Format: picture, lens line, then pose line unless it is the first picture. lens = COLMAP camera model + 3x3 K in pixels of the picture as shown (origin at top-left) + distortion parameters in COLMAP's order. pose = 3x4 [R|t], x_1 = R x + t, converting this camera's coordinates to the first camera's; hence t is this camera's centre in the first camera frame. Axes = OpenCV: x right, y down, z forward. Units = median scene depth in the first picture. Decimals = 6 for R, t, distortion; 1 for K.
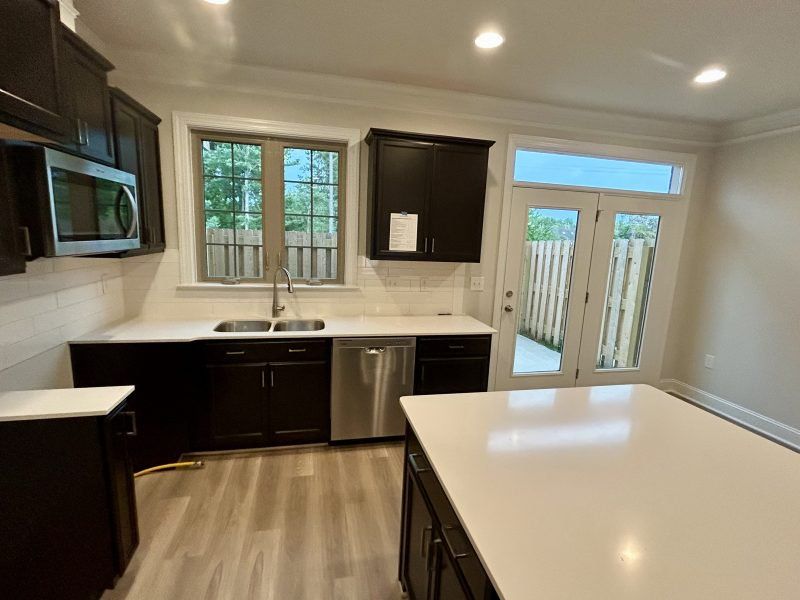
lens RADIAL K [[386.0, 0, 402.3], [0, 386.0, 304.2], [0, 0, 1]] dist [0.006687, 0.000319]
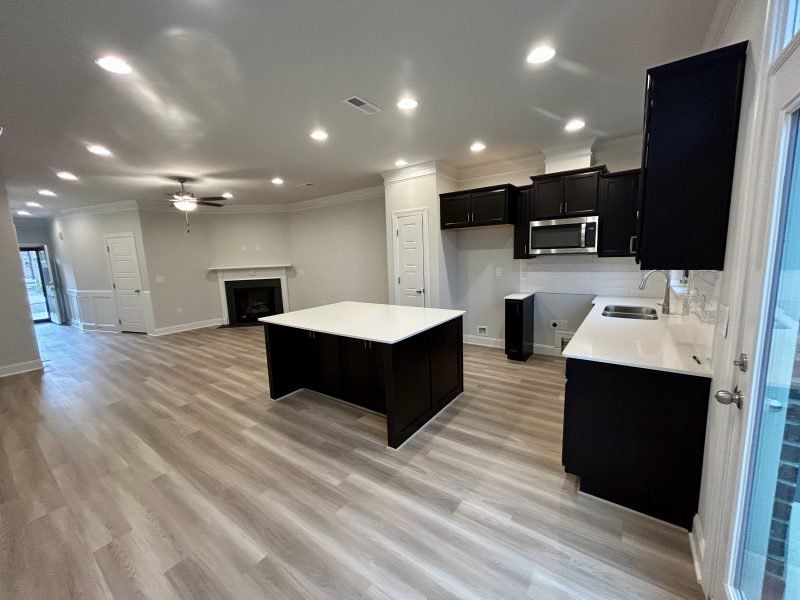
lens RADIAL K [[320.0, 0, 397.6], [0, 320.0, 298.2], [0, 0, 1]] dist [-0.003658, -0.000281]
pose [[-0.754853, 0.076209, -0.651451, 0.730976], [-0.109557, 0.964623, 0.239791, -0.122087], [0.646679, 0.252378, -0.719799, 0.975008]]
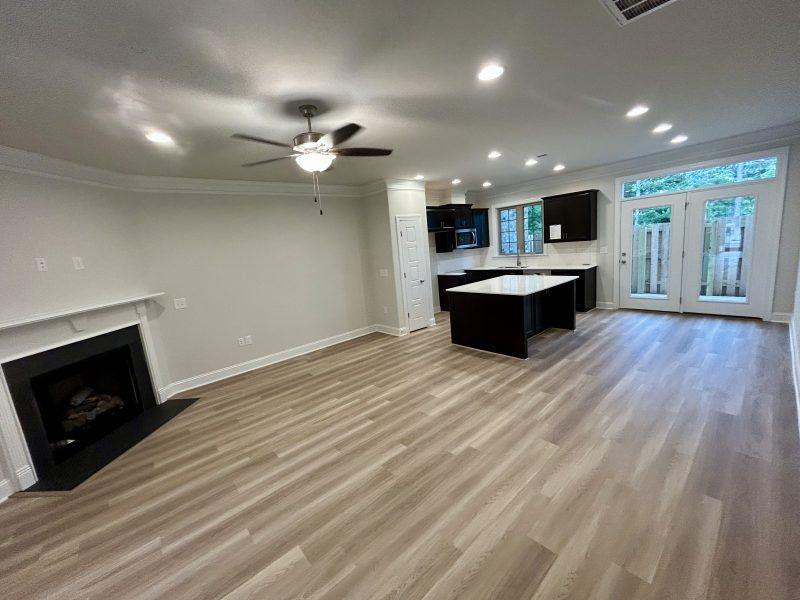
lens RADIAL K [[320.0, 0, 395.7], [0, 320.0, 299.3], [0, 0, 1]] dist [-0.003658, -0.000281]
pose [[0.457286, 0.066871, -0.886802, 1.212776], [-0.044167, 0.997646, 0.052454, 0.170775], [0.888222, 0.015181, 0.459164, -0.802868]]
